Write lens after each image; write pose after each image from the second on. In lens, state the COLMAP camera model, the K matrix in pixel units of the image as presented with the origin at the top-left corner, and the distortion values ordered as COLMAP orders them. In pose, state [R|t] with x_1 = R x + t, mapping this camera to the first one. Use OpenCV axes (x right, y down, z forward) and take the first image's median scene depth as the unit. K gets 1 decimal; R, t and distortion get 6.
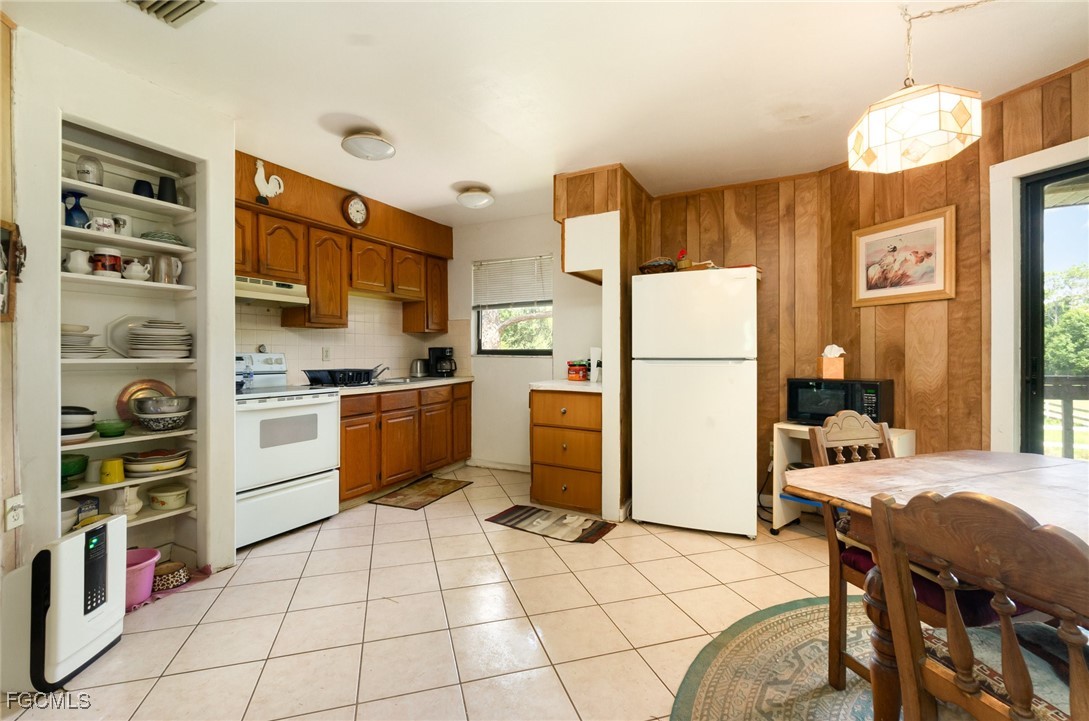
lens RADIAL K [[475.9, 0, 537.3], [0, 475.9, 359.4], [0, 0, 1]] dist [-0.003630, -0.000827]
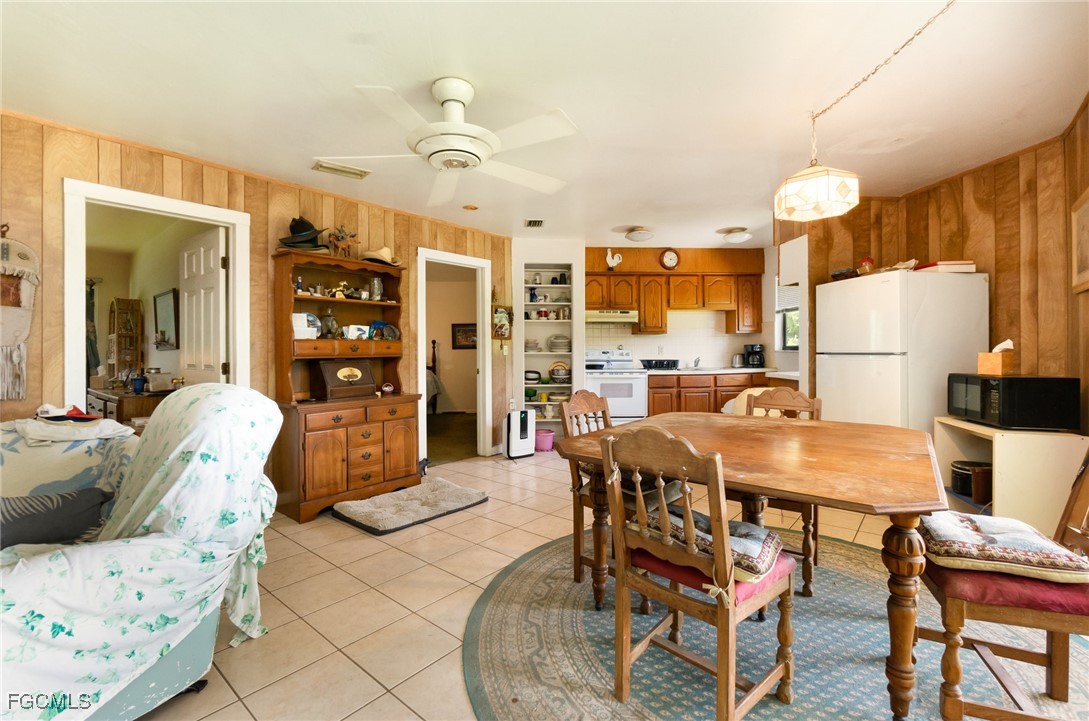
lens RADIAL K [[475.3, 0, 523.3], [0, 475.3, 352.4], [0, 0, 1]] dist [0.000404, -0.000030]
pose [[0.518183, 0.001967, -0.855268, 0.791058], [-0.006559, 0.999977, -0.001674, 0.002813], [0.855245, 0.006477, 0.518184, -0.257331]]
